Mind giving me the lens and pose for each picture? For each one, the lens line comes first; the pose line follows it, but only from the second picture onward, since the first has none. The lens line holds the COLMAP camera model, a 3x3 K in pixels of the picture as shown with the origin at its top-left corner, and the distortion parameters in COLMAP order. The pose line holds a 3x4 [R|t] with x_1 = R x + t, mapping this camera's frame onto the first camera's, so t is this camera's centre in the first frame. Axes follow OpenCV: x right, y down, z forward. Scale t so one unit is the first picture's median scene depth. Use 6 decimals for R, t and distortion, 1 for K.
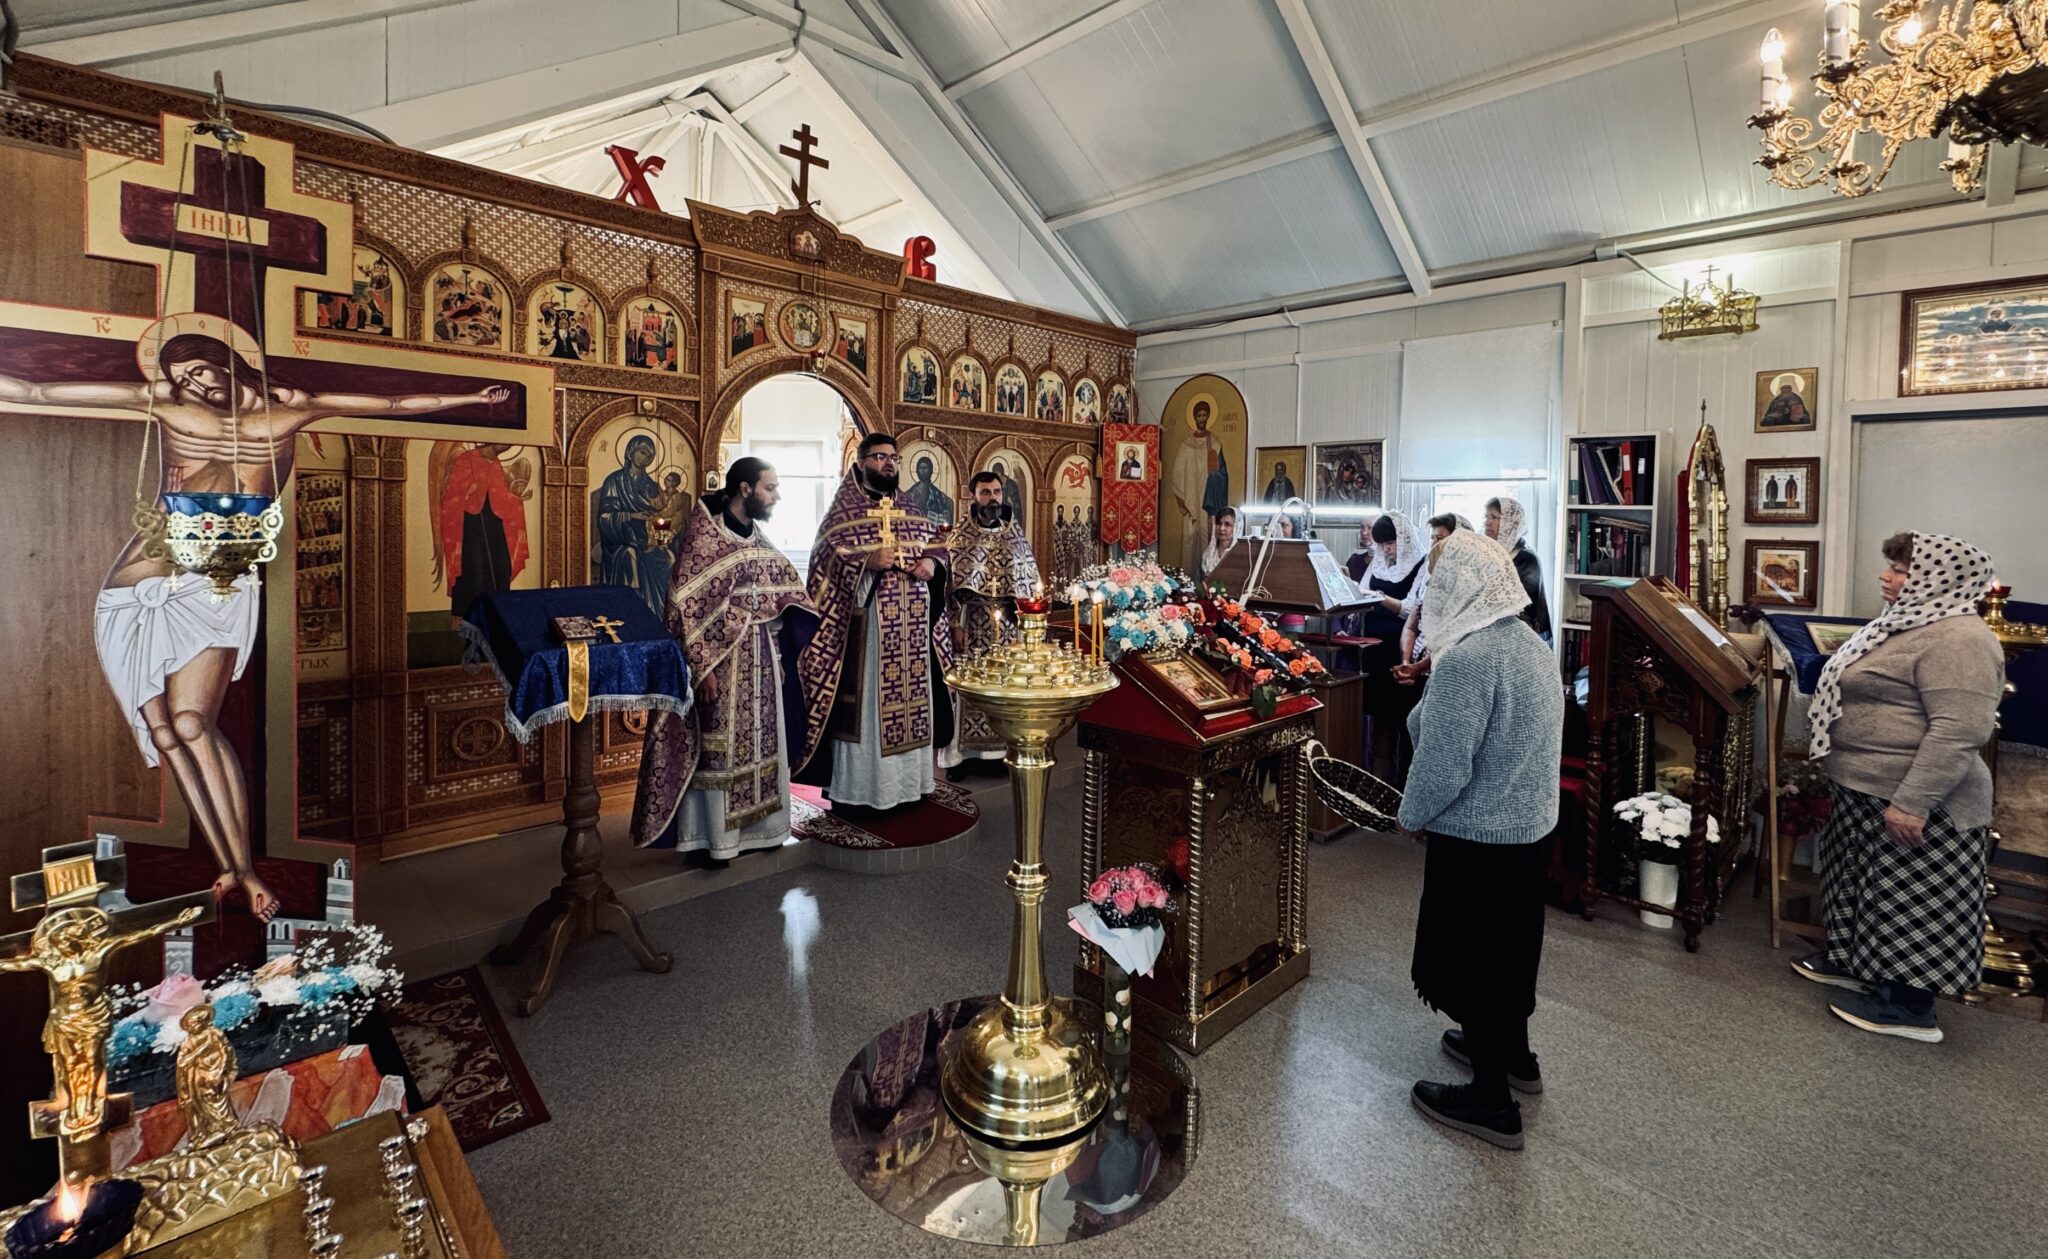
lens RADIAL K [[885.2, 0, 1030.5], [0, 885.2, 534.8], [0, 0, 1]] dist [-0.001120, -0.000069]
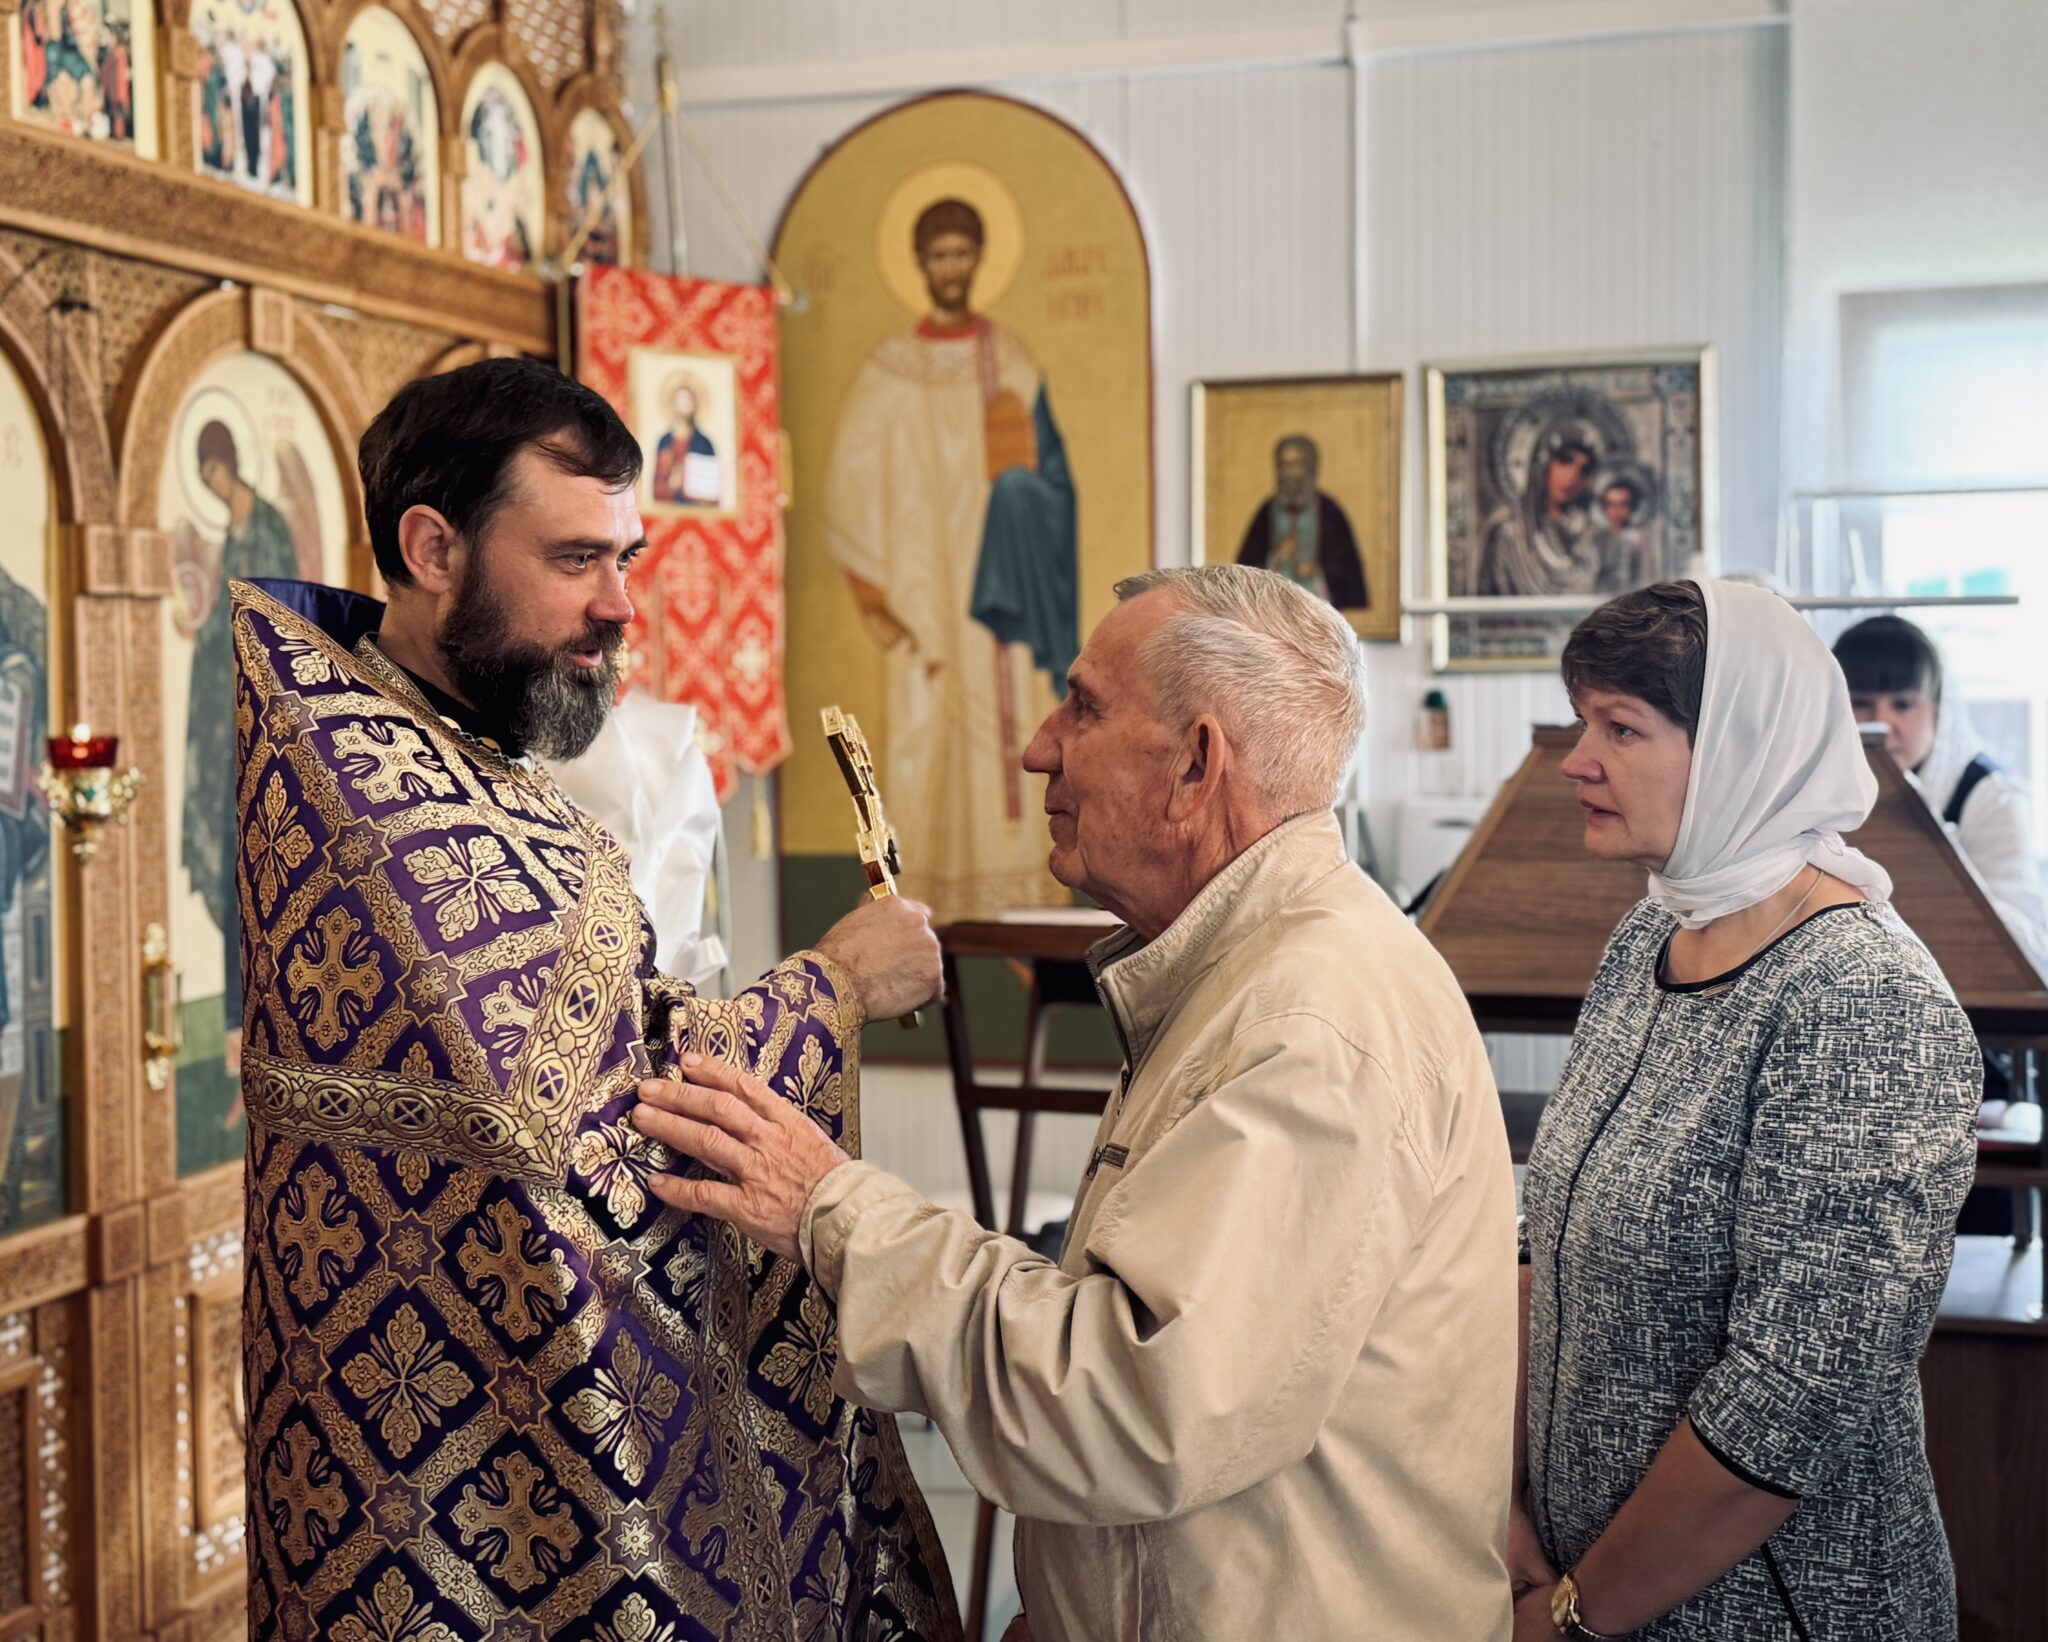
lens RADIAL K [[2509.4, 0, 1047.5], [0, 2509.4, 753.2], [0, 0, 1]] dist [0.176952, -0.540615]
pose [[0.862238, -0.052428, 0.503783, -0.203516], [0.042206, 0.998606, 0.031687, -0.016313], [-0.504742, -0.006059, 0.863249, 0.457575]]
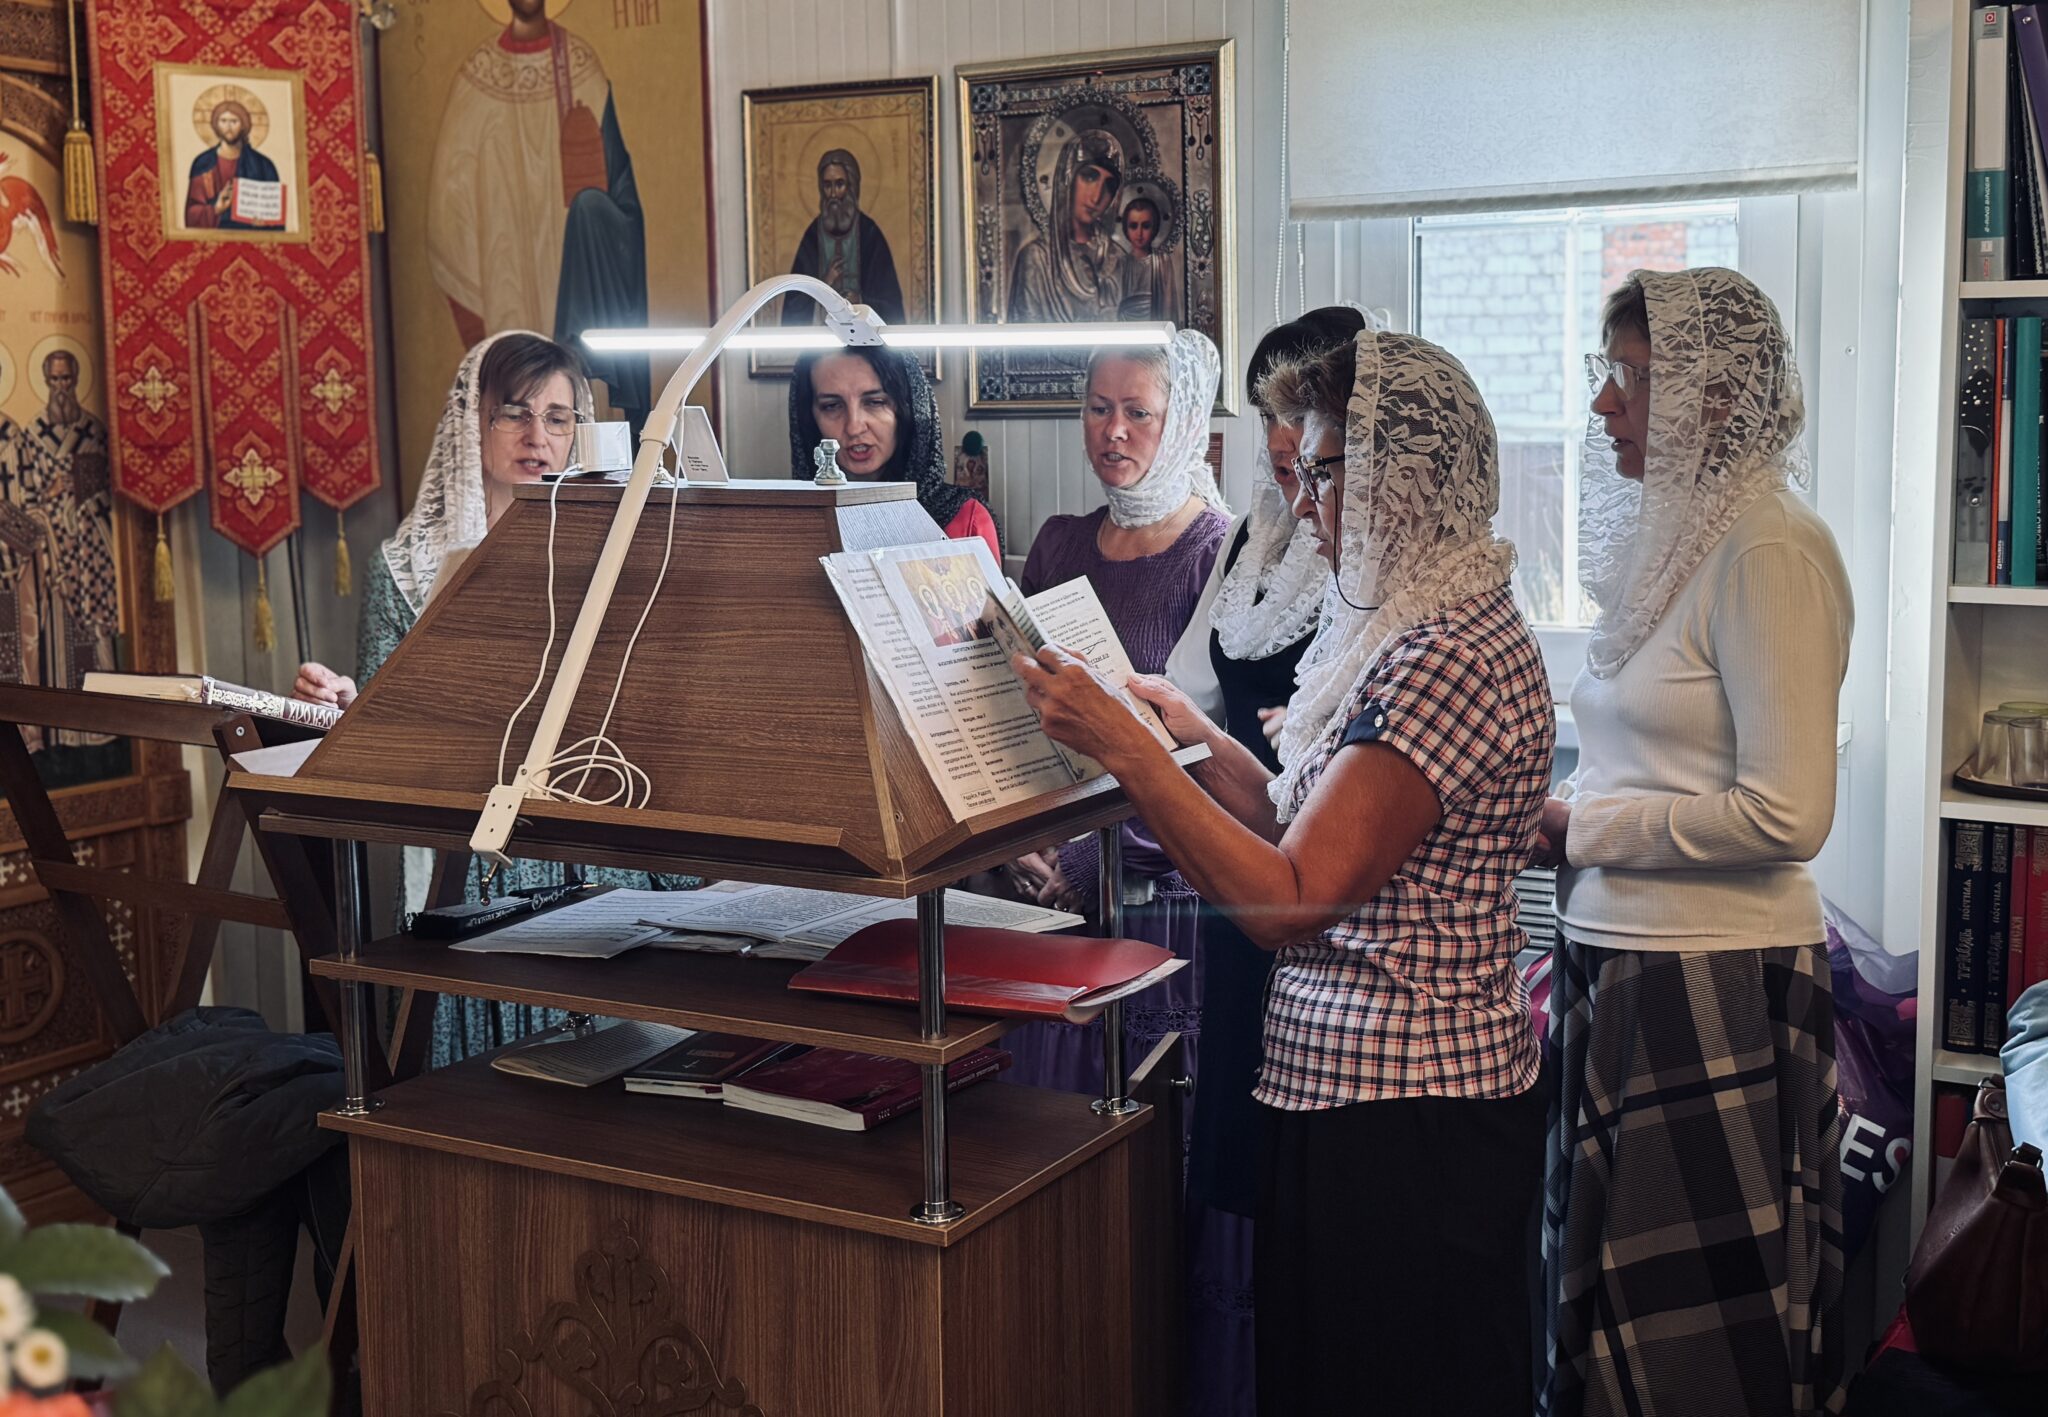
lens RADIAL K [[2306.7, 0, 1149.3], [0, 2306.7, 625.5], [0, 0, 1]] dist [0.199853, -0.487570]
pose [[0.950825, -0.058332, 0.304185, 0.193434], [0.034031, 0.995834, 0.084591, -0.003692], [-0.307852, -0.070080, 0.948850, 0.426674]]
